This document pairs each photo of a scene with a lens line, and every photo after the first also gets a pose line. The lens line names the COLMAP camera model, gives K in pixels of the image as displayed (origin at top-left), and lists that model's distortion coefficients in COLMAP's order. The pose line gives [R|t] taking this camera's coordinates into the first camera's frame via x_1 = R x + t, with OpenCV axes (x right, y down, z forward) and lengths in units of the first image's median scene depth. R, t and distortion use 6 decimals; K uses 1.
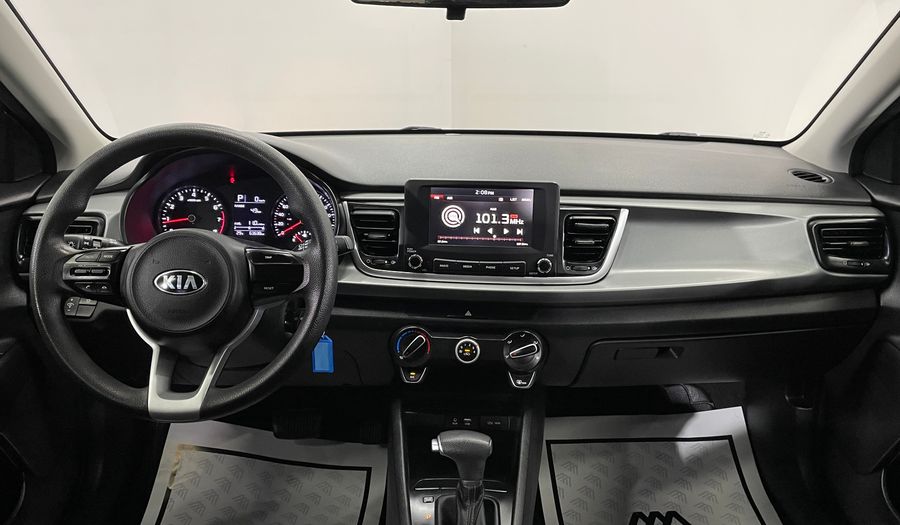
lens RADIAL K [[1102.8, 0, 450.0], [0, 1102.8, 262.5], [0, 0, 1]] dist [0.140926, -0.005683]
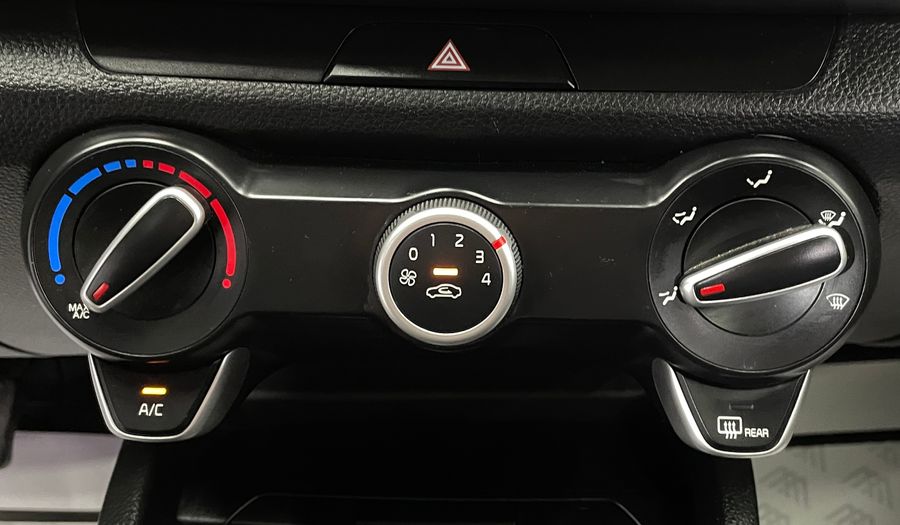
lens RADIAL K [[1102.8, 0, 450.0], [0, 1102.8, 262.5], [0, 0, 1]] dist [0.140926, -0.005683]
pose [[0.999186, -0.007195, -0.039691, 0.022937], [0.013627, 0.986322, 0.164264, 0.048871], [0.037966, -0.164672, 0.985617, 0.815267]]
